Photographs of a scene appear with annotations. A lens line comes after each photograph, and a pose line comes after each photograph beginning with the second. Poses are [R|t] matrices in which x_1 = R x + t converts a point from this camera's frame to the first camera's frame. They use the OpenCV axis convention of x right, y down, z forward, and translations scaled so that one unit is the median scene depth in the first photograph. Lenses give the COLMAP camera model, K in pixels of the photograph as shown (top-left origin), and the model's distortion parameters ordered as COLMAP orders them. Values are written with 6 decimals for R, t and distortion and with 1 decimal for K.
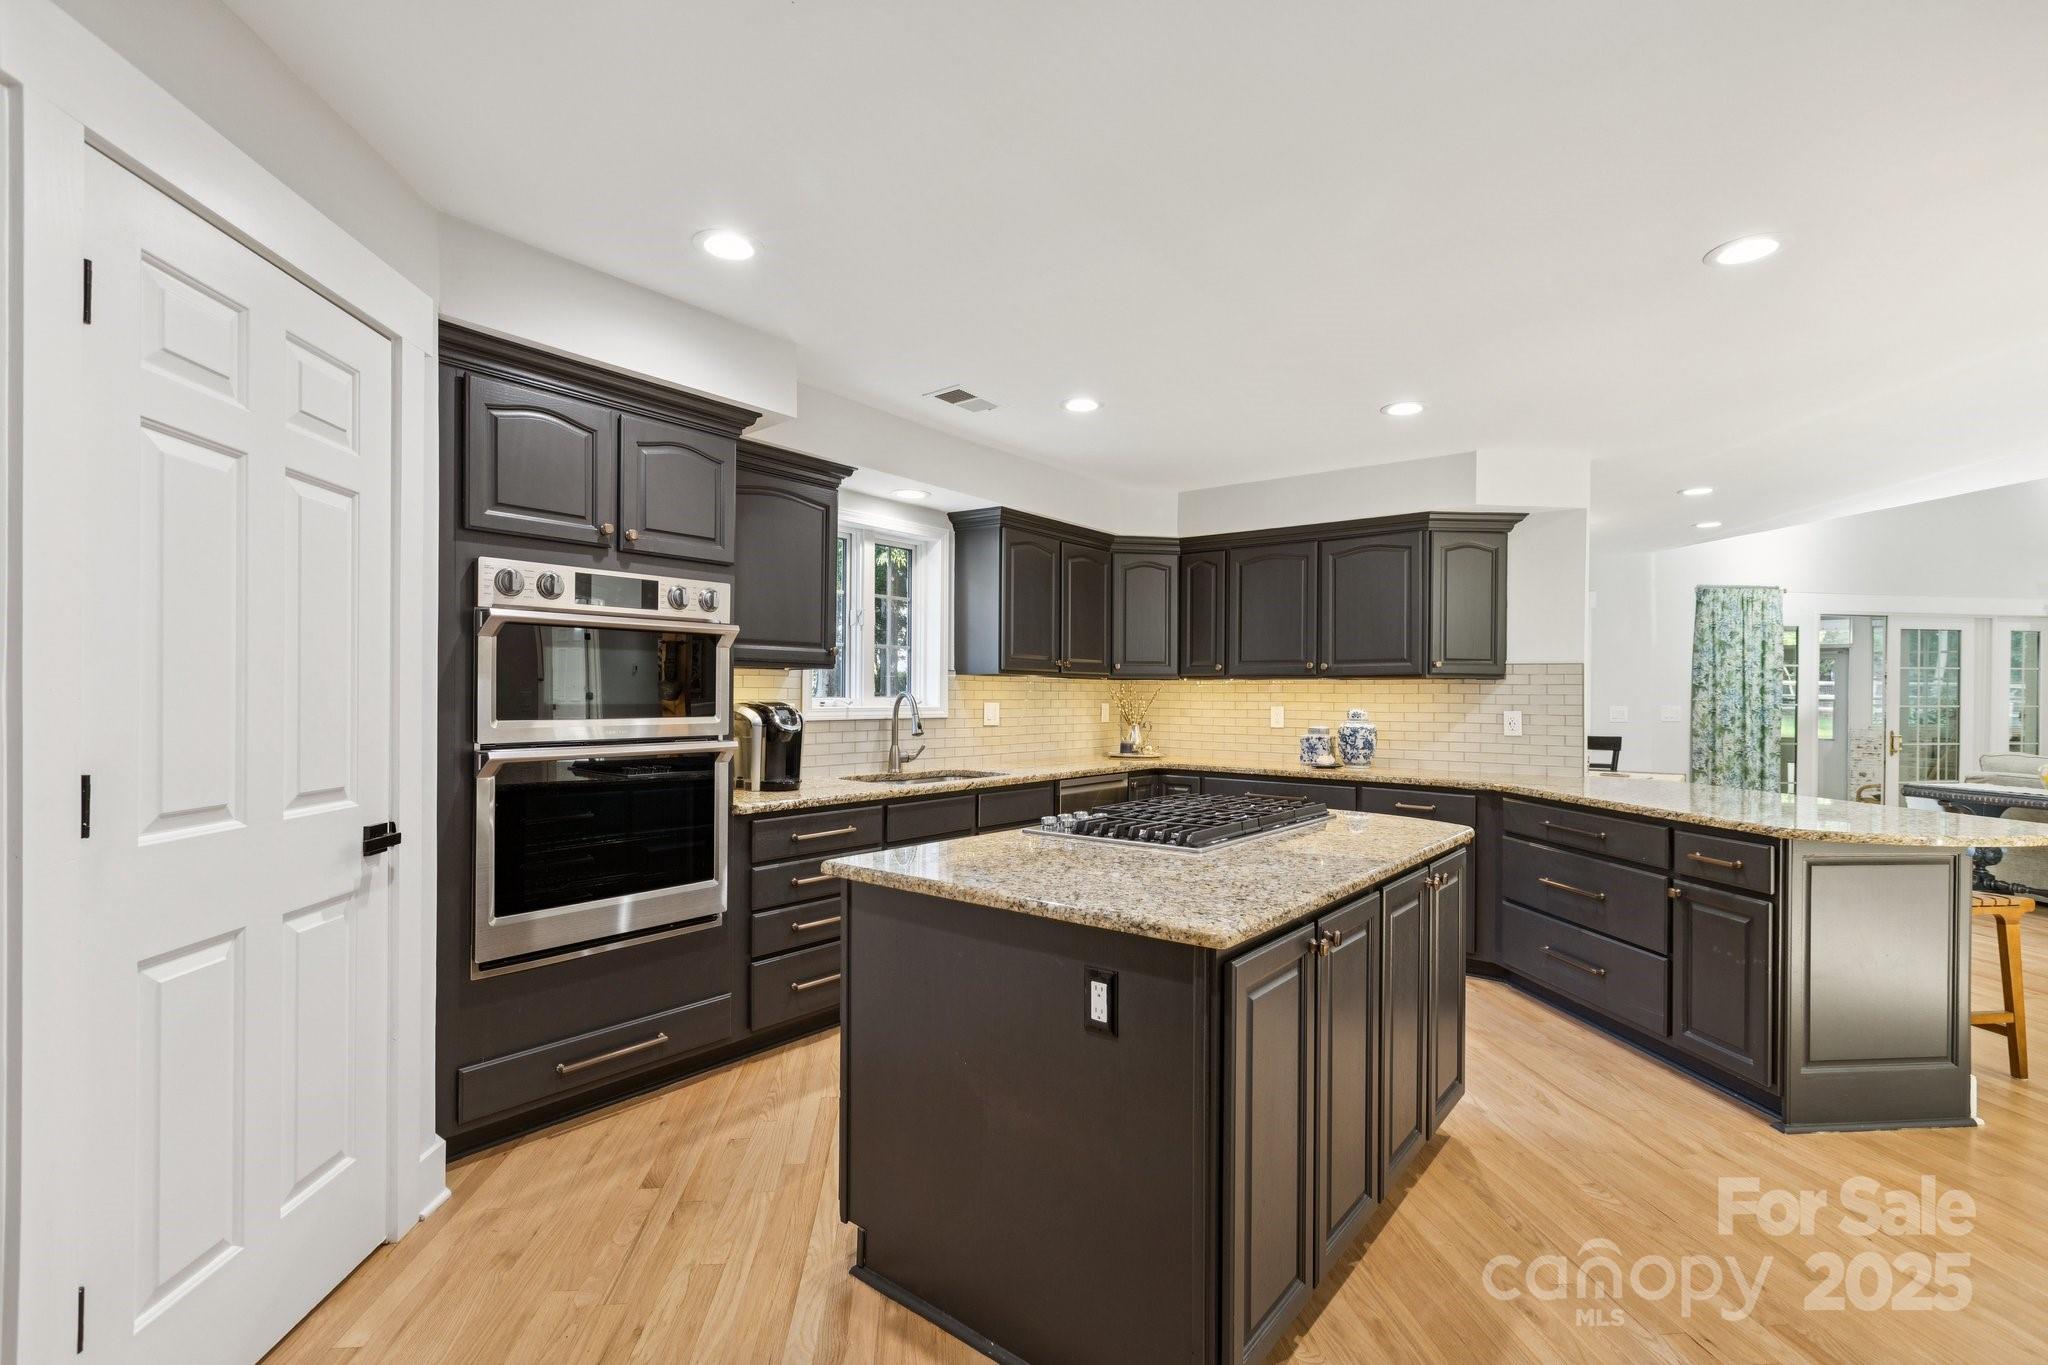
lens RADIAL K [[917.6, 0, 1018.7], [0, 917.6, 697.4], [0, 0, 1]] dist [-0.000551, -0.000668]
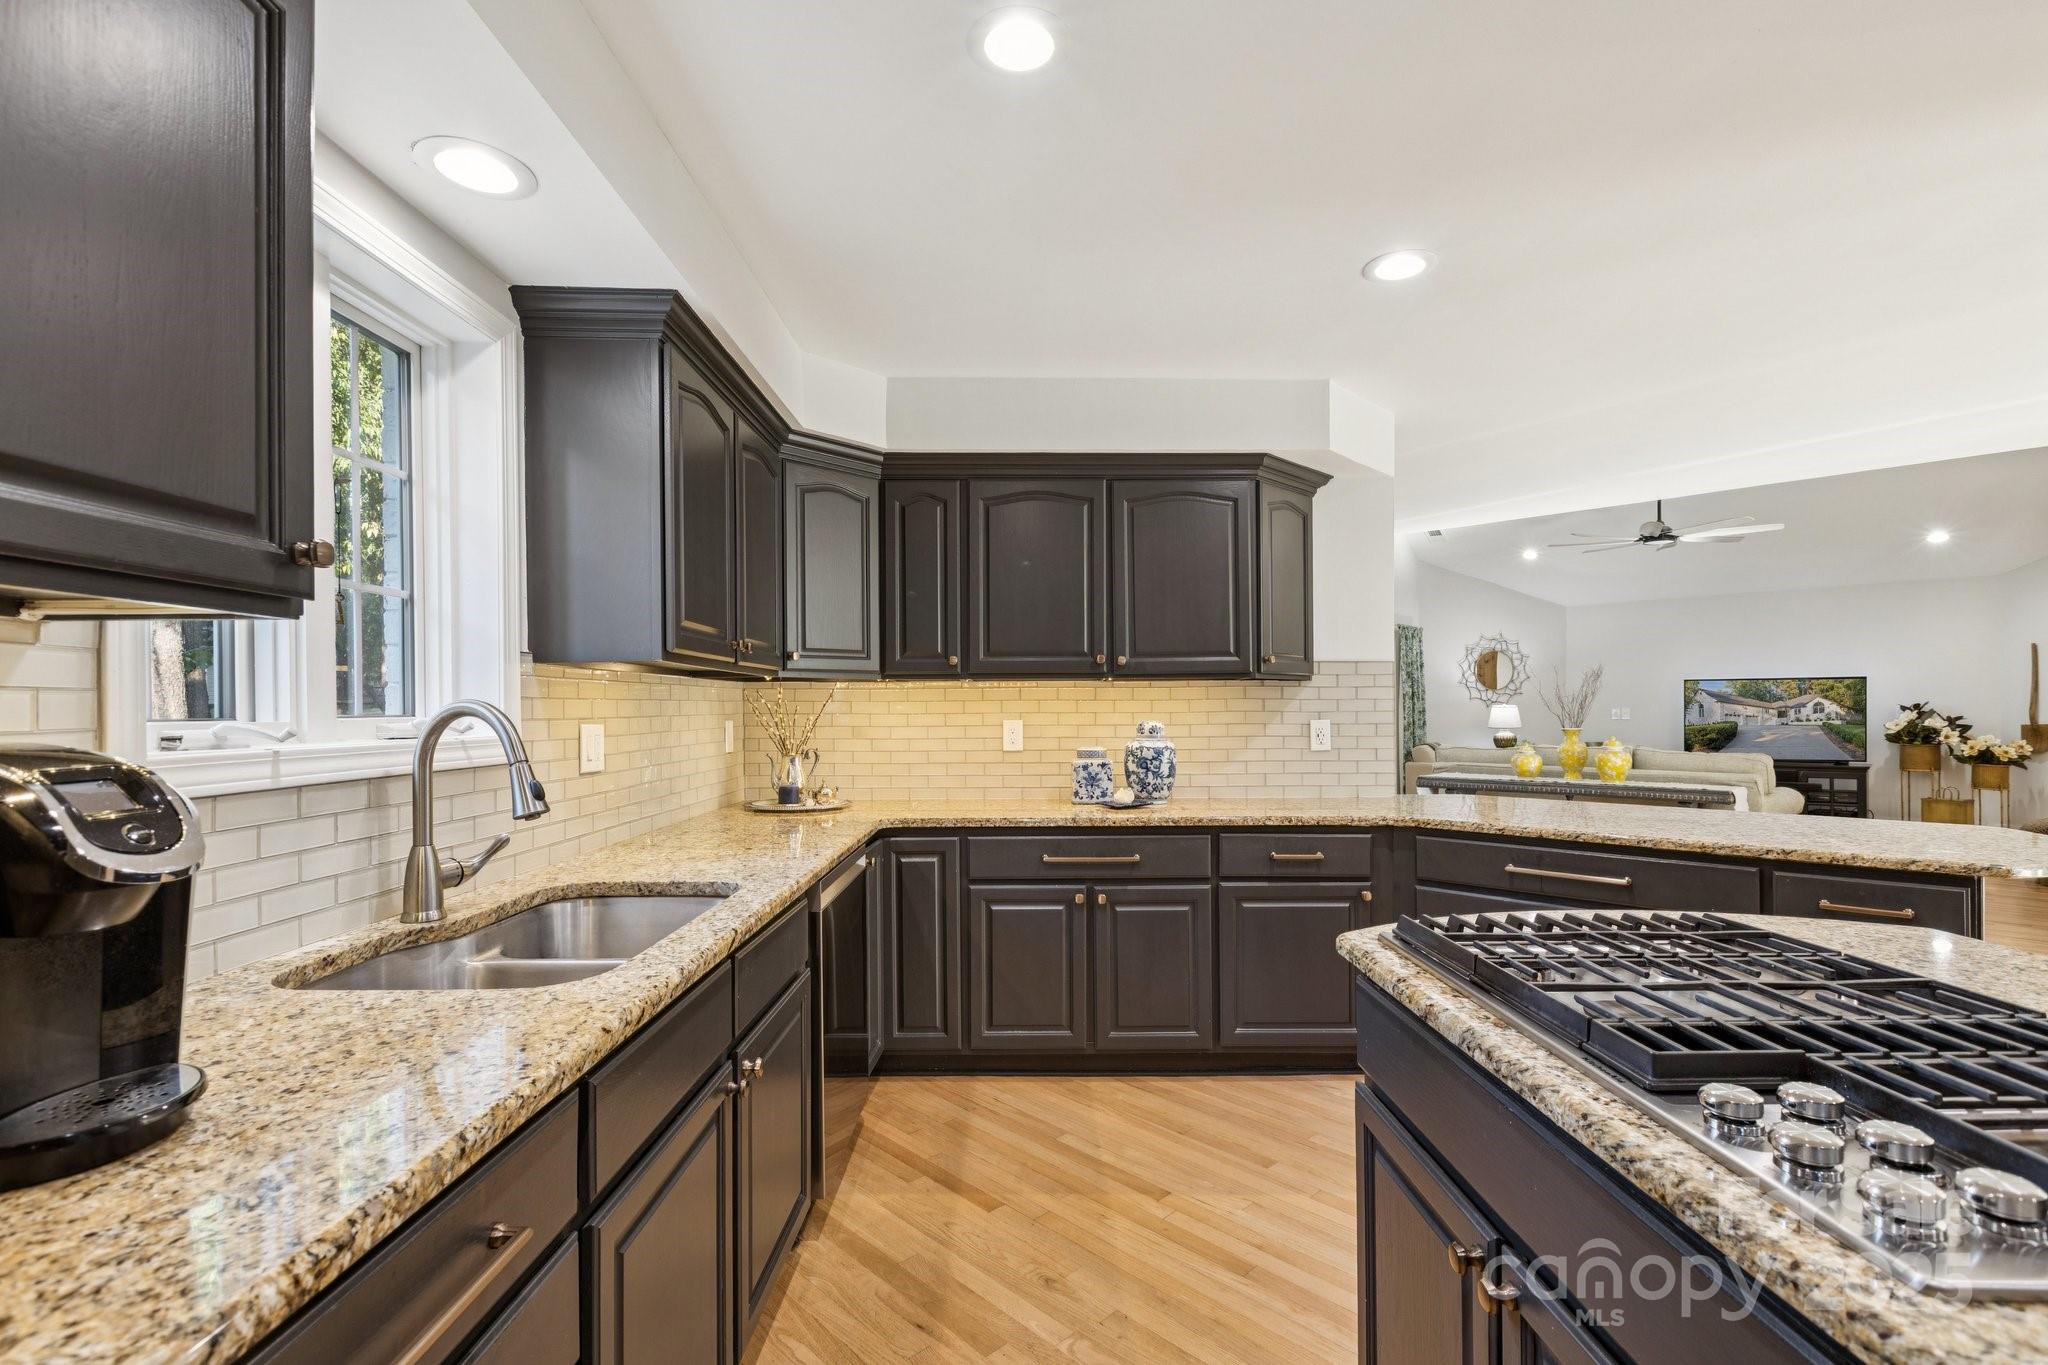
lens RADIAL K [[917.6, 0, 1020.2], [0, 917.6, 713.1], [0, 0, 1]] dist [-0.000551, -0.000668]
pose [[0.776283, -0.015398, 0.630196, -0.173716], [0.013223, 0.999879, 0.008142, -0.001125], [-0.630246, 0.002013, 0.776393, 0.538192]]
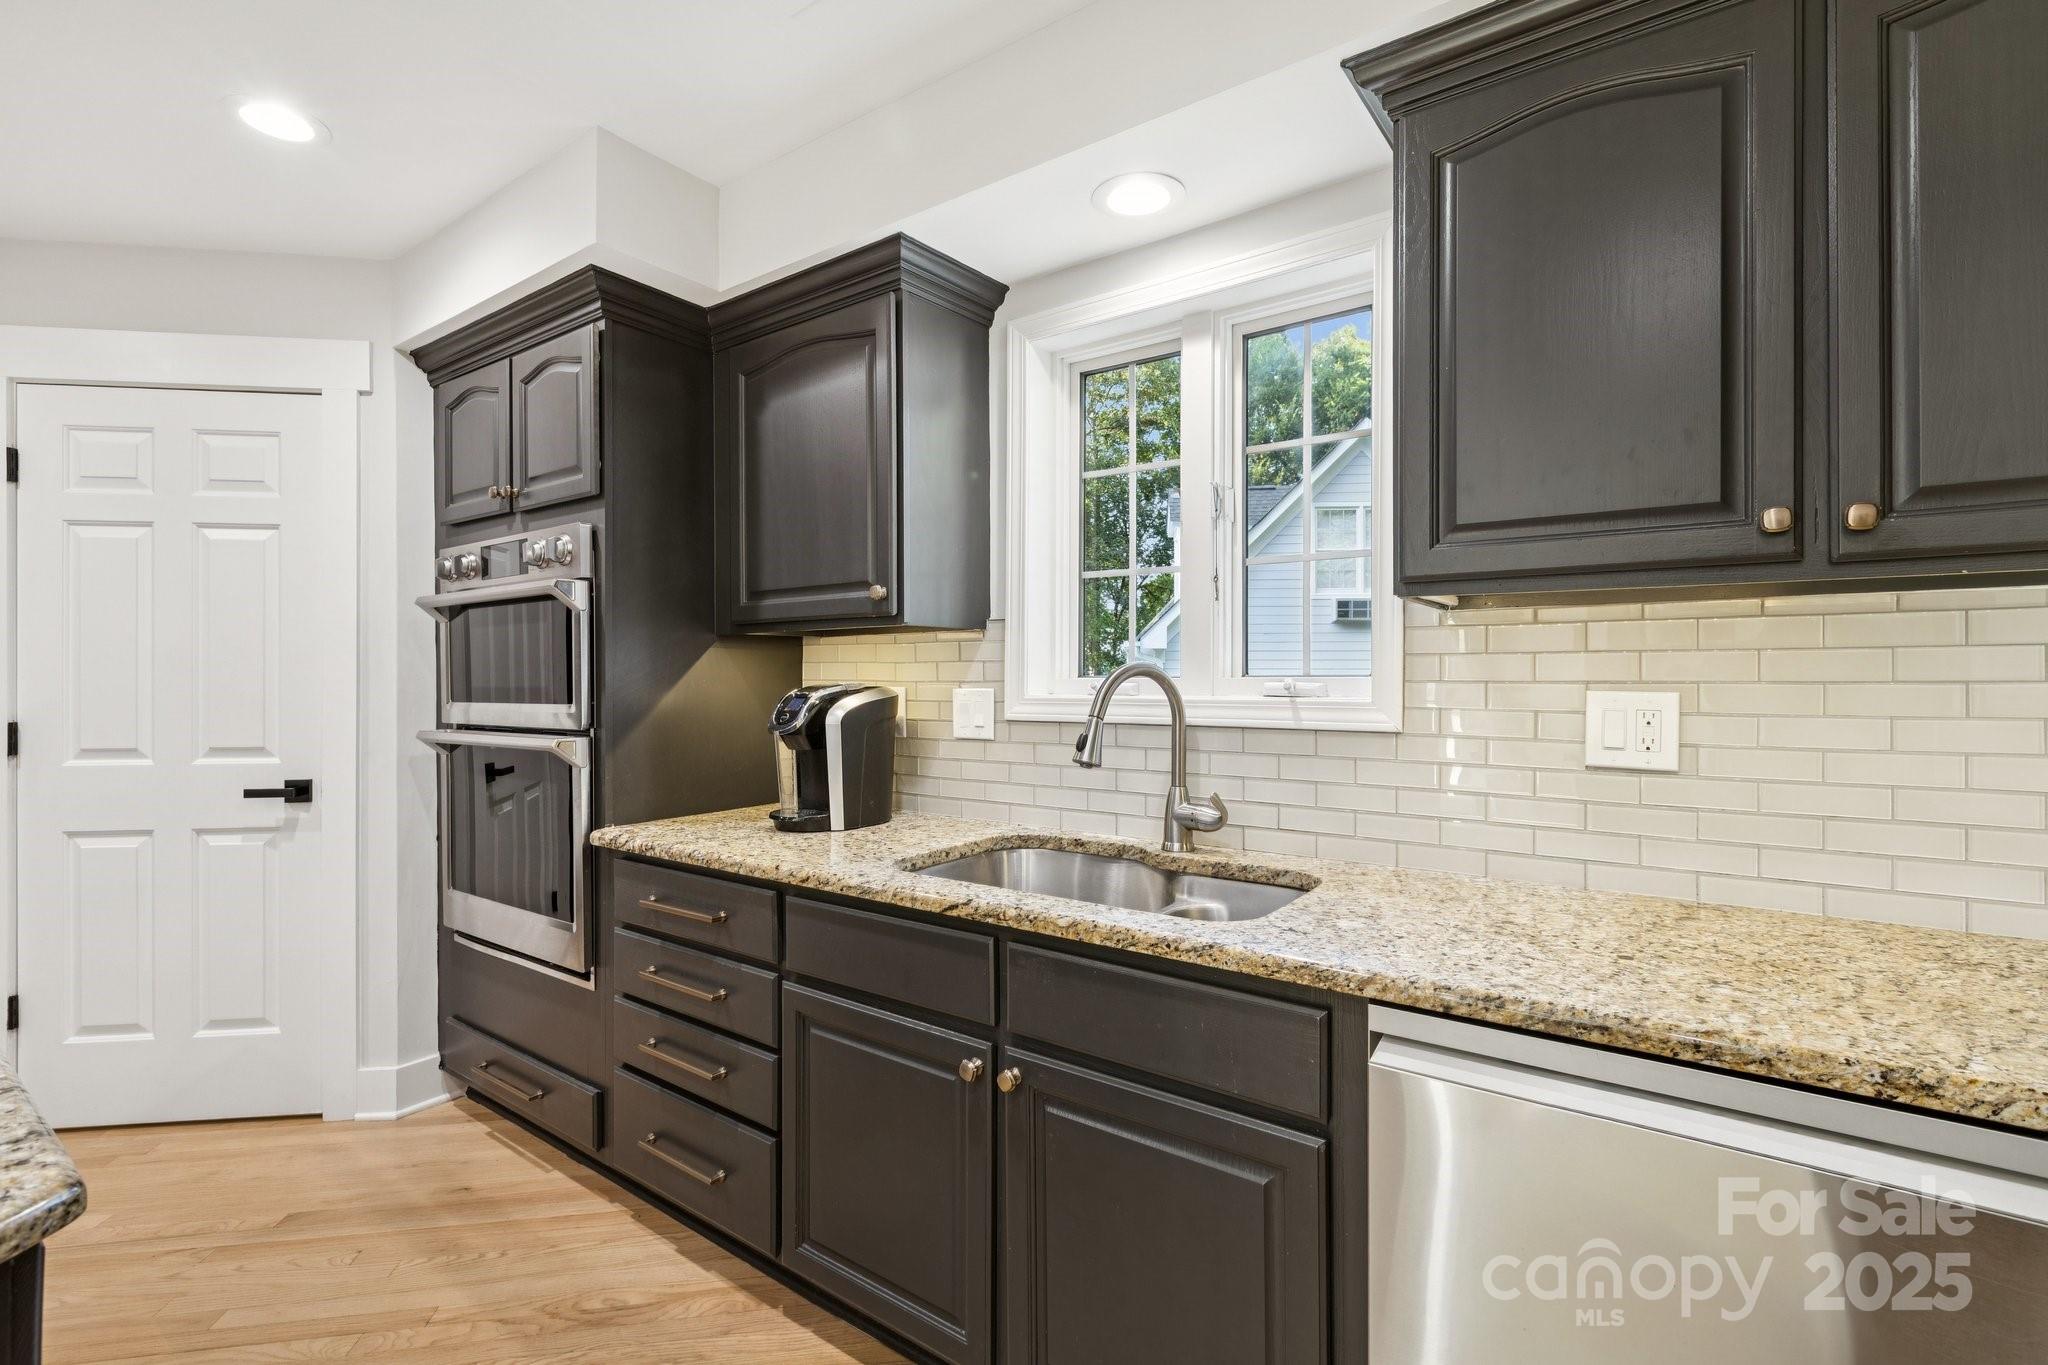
lens RADIAL K [[917.6, 0, 1038.1], [0, 917.6, 673.7], [0, 0, 1]] dist [-0.000551, -0.000668]
pose [[0.059229, -0.007883, -0.998213, 0.284897], [0.002426, 0.999967, -0.007752, 0.001407], [0.998241, -0.001962, 0.059246, 0.872523]]
